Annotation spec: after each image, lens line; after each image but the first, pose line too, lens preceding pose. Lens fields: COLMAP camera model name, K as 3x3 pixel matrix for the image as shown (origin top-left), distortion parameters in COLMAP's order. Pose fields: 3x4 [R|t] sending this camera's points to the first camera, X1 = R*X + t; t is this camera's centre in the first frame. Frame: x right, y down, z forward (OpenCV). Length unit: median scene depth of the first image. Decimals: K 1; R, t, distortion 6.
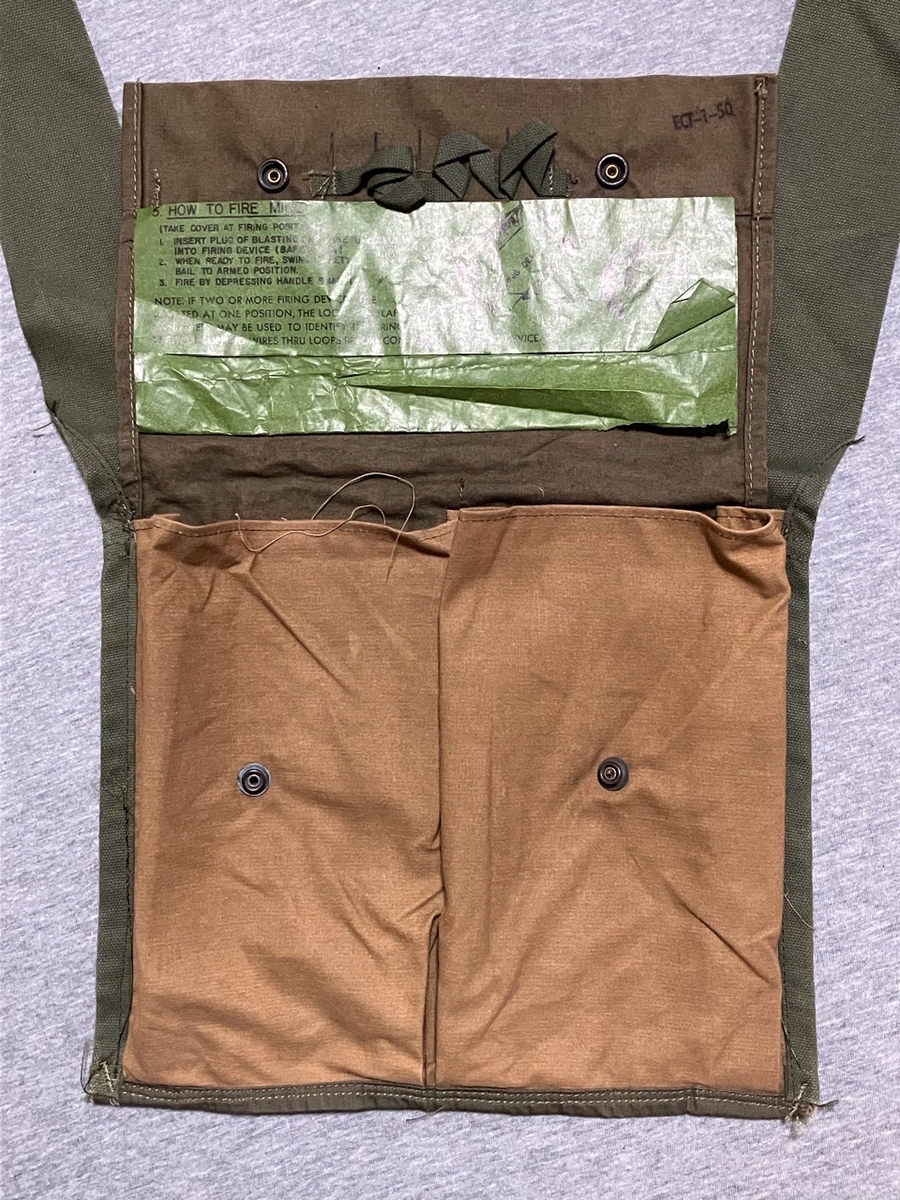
lens RADIAL K [[1413.4, 0, 445.9], [0, 1413.4, 597.1], [0, 0, 1]] dist [-0.011892, 0.000000]
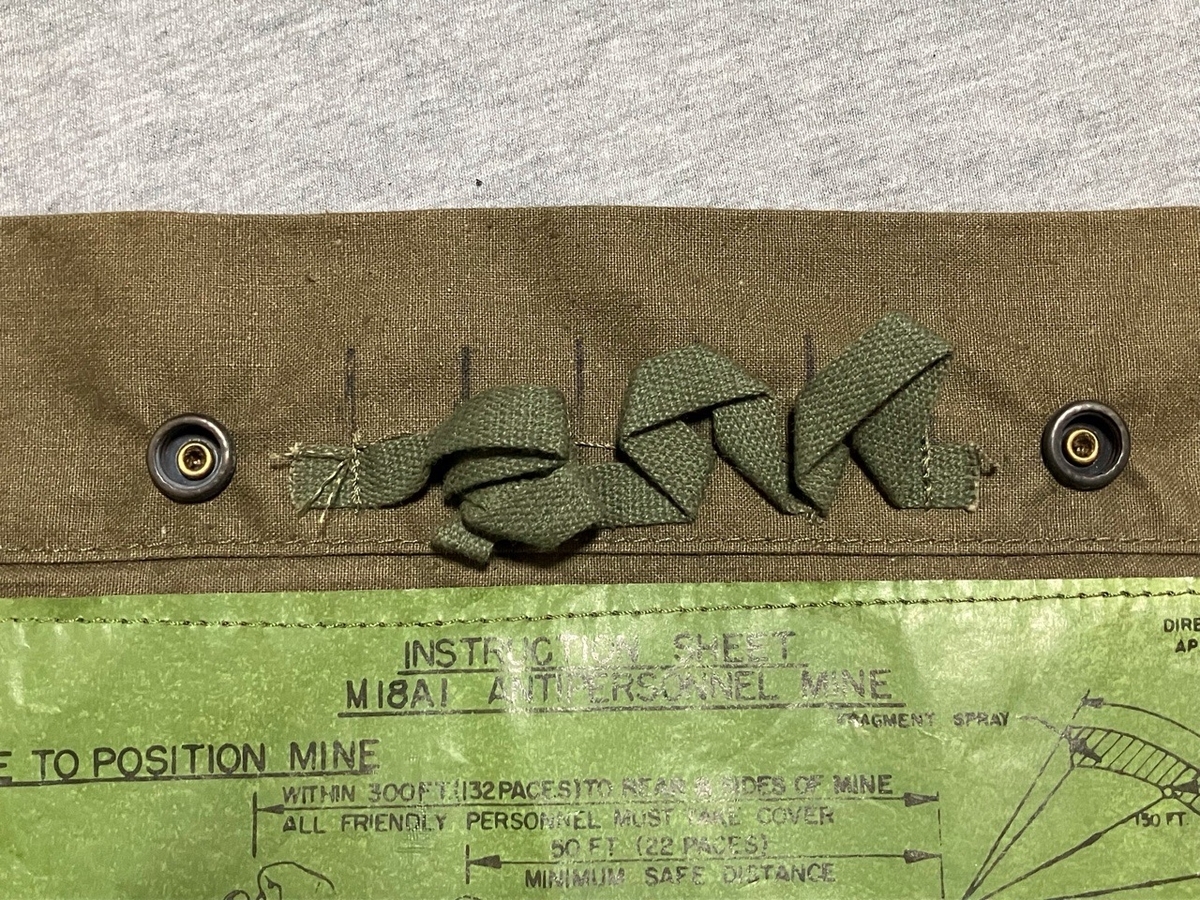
lens RADIAL K [[1413.4, 0, 628.7], [0, 1413.4, 410.4], [0, 0, 1]] dist [-0.011892, 0.000000]
pose [[0.998285, 0.000339, 0.058542, -0.028623], [0.008407, 0.988788, -0.149090, -0.254329], [-0.057936, 0.149326, 0.987089, 0.622113]]
